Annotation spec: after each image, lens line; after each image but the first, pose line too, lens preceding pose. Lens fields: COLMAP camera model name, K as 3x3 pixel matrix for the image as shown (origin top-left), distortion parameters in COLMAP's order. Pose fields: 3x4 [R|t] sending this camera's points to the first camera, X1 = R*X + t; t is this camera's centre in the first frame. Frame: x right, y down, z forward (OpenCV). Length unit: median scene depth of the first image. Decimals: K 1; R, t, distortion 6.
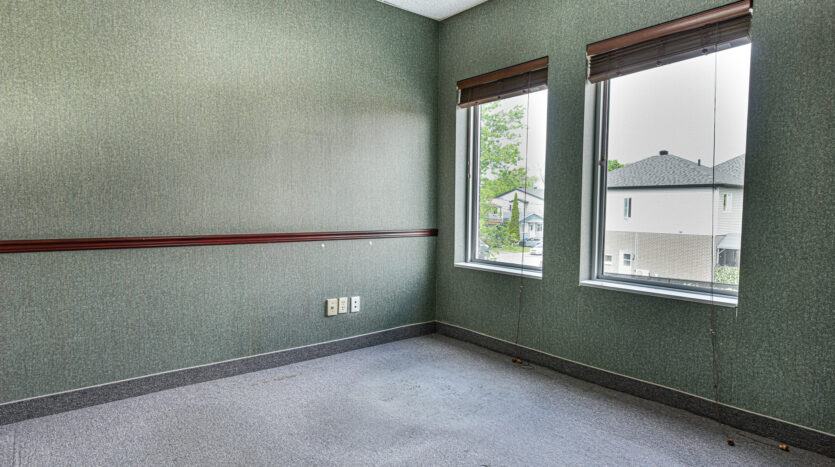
lens RADIAL K [[474.8, 0, 416.7], [0, 474.8, 236.4], [0, 0, 1]] dist [-0.000267, 0.000079]
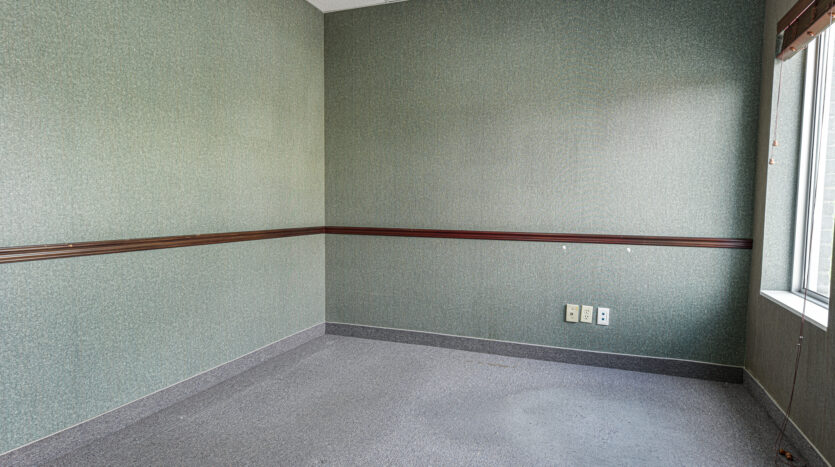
lens RADIAL K [[474.8, 0, 416.7], [0, 474.8, 236.4], [0, 0, 1]] dist [-0.000267, 0.000079]
pose [[0.499864, 0.053406, -0.864456, 0.491903], [-0.057976, 0.997922, 0.028128, -0.013046], [0.864161, 0.036057, 0.501921, 0.257777]]
